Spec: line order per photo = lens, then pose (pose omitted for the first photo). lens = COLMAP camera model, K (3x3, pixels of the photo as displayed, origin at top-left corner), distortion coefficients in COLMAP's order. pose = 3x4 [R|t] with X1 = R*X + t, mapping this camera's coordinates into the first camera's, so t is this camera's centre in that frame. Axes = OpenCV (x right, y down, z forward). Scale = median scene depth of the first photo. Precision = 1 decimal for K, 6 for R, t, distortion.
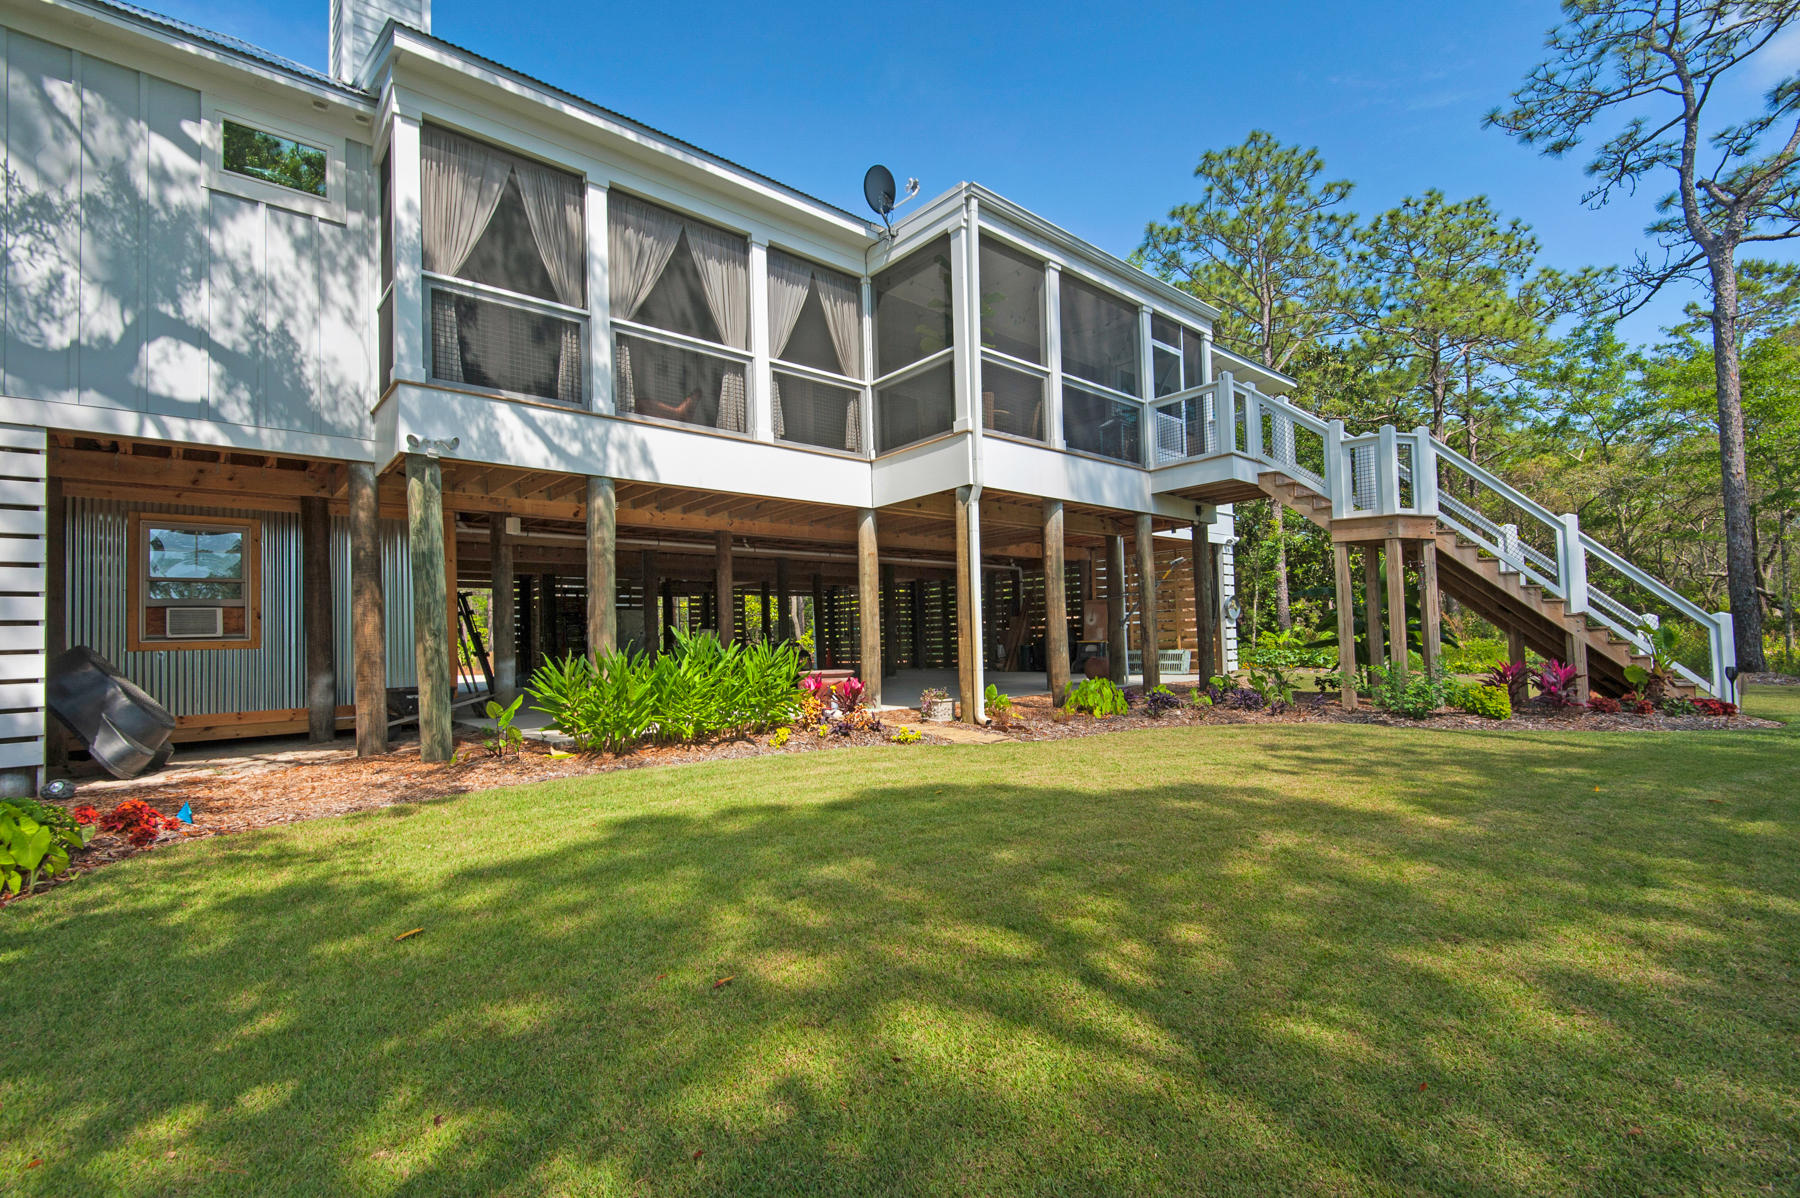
lens RADIAL K [[765.7, 0, 906.7], [0, 765.7, 613.1], [0, 0, 1]] dist [-0.026618, -0.000119]
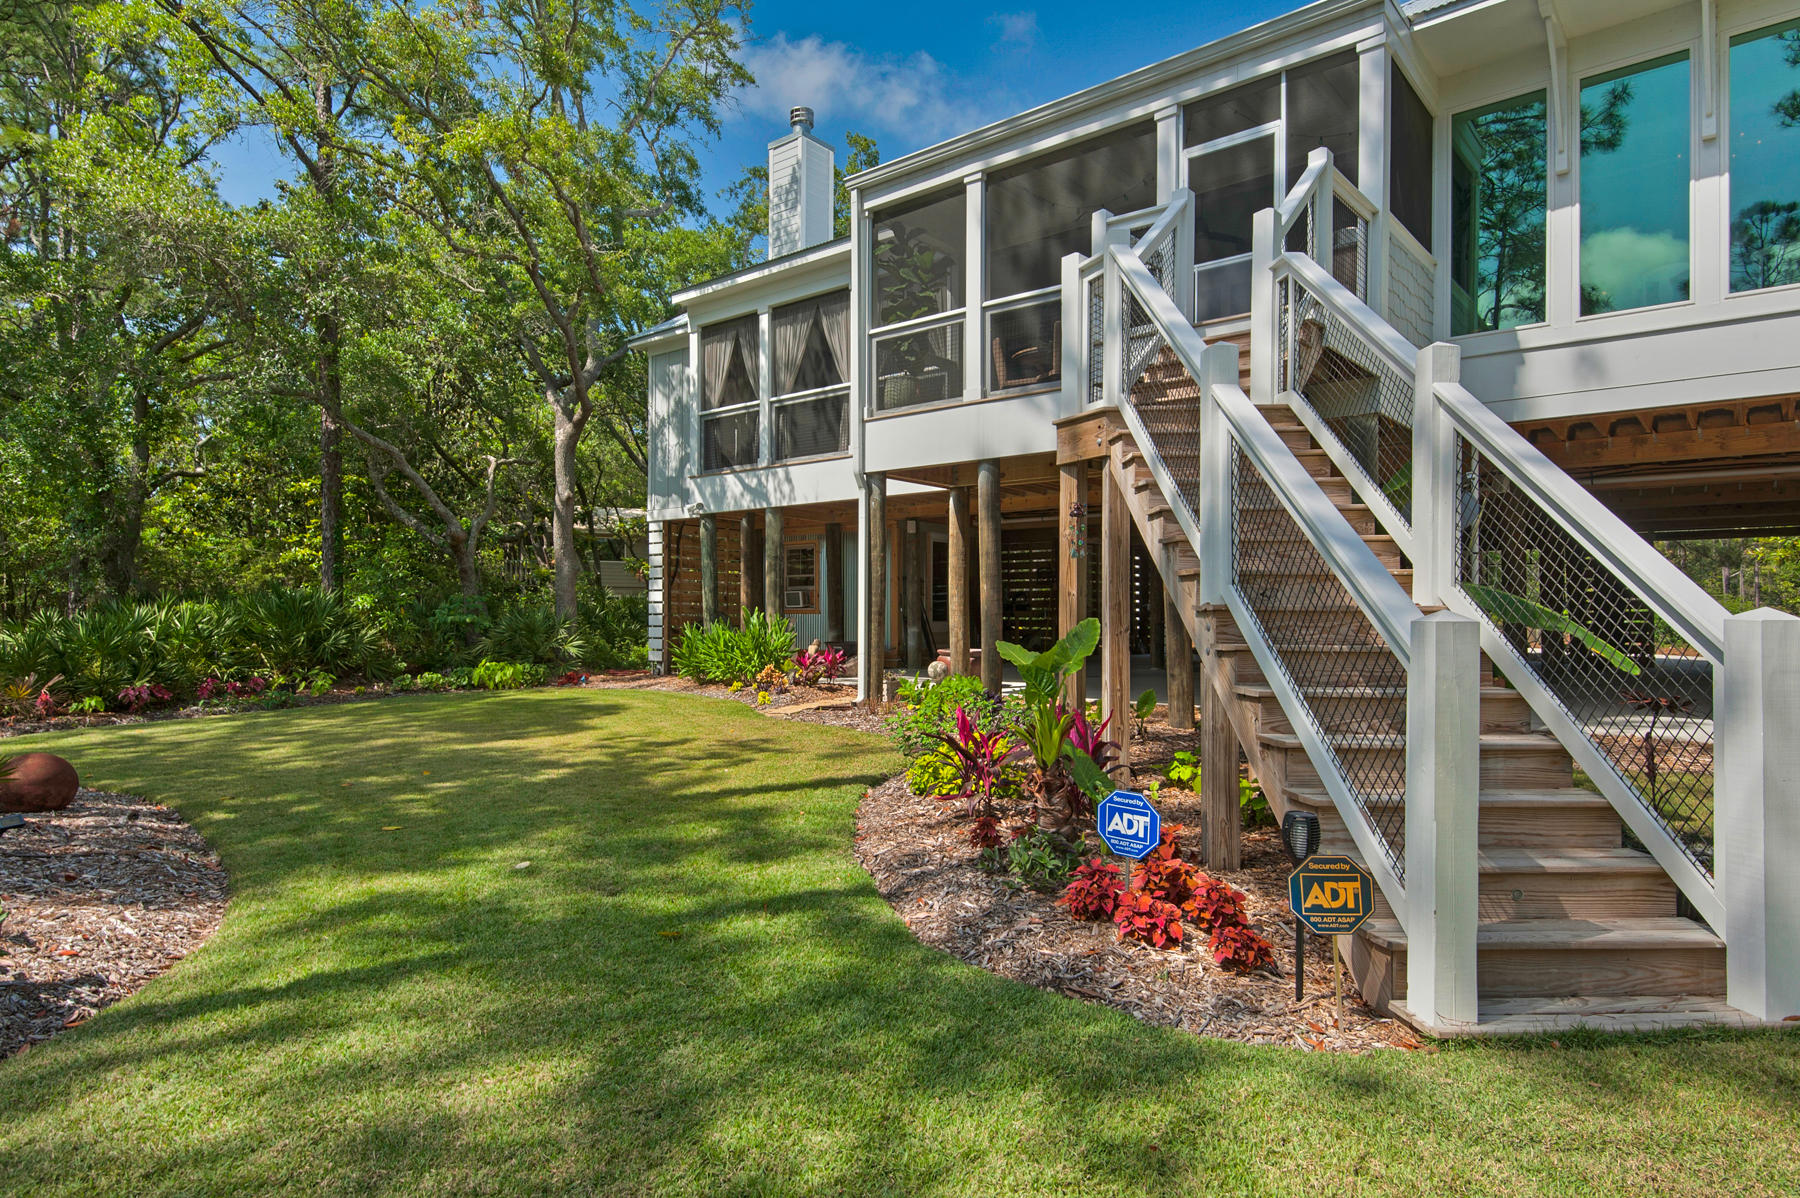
lens RADIAL K [[1018.7, 0, 895.4], [0, 1018.7, 608.4], [0, 0, 1]] dist [-0.000017, -0.000366]
pose [[0.168683, -0.001321, -0.985670, 1.418027], [0.004651, 0.999989, -0.000544, 0.017203], [0.985659, -0.004493, 0.168687, 0.805152]]
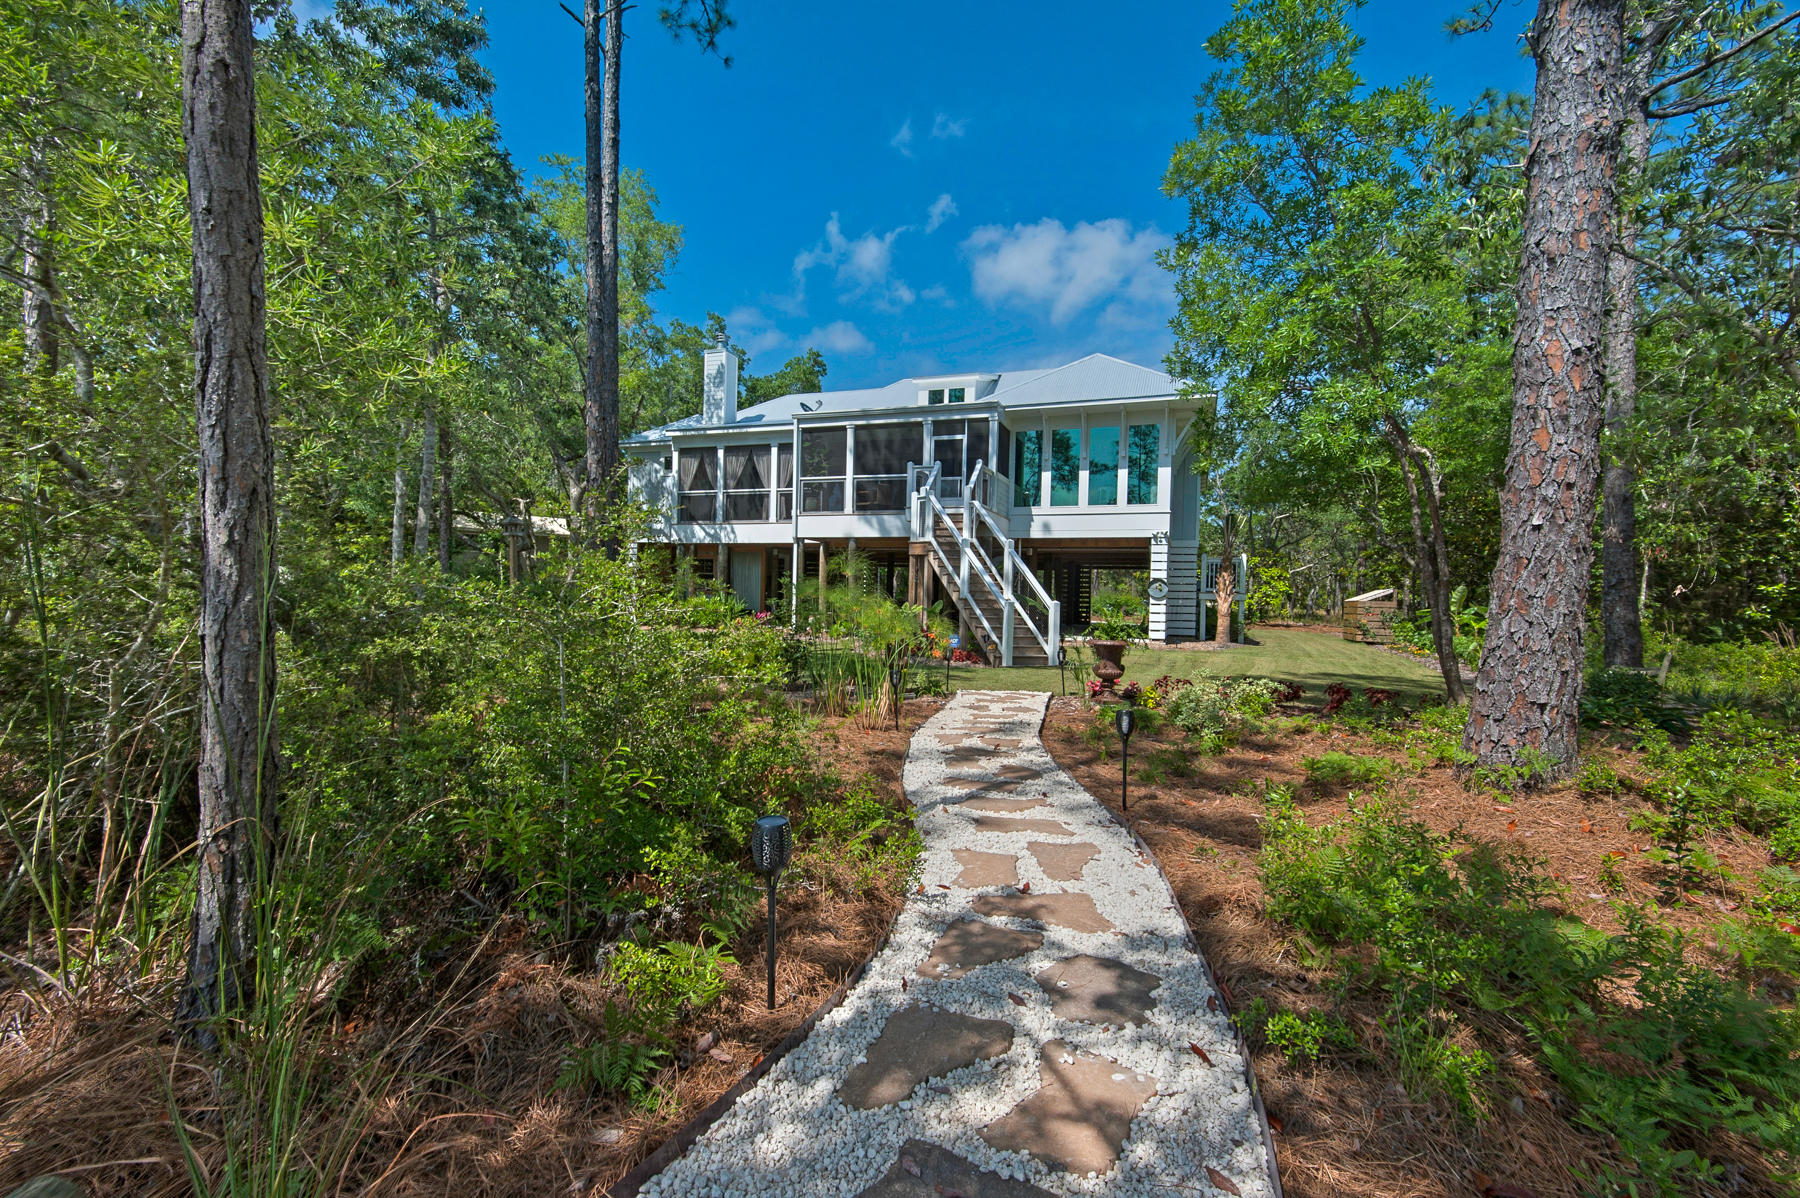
lens RADIAL K [[841.8, 0, 900.0], [0, 841.8, 599.0], [0, 0, 1]] dist [0.000231, -0.000031]
pose [[0.502961, 0.013846, -0.864198, 2.562888], [-0.015002, 0.999861, 0.007289, 0.007226], [0.864179, 0.009299, 0.503099, -0.069977]]
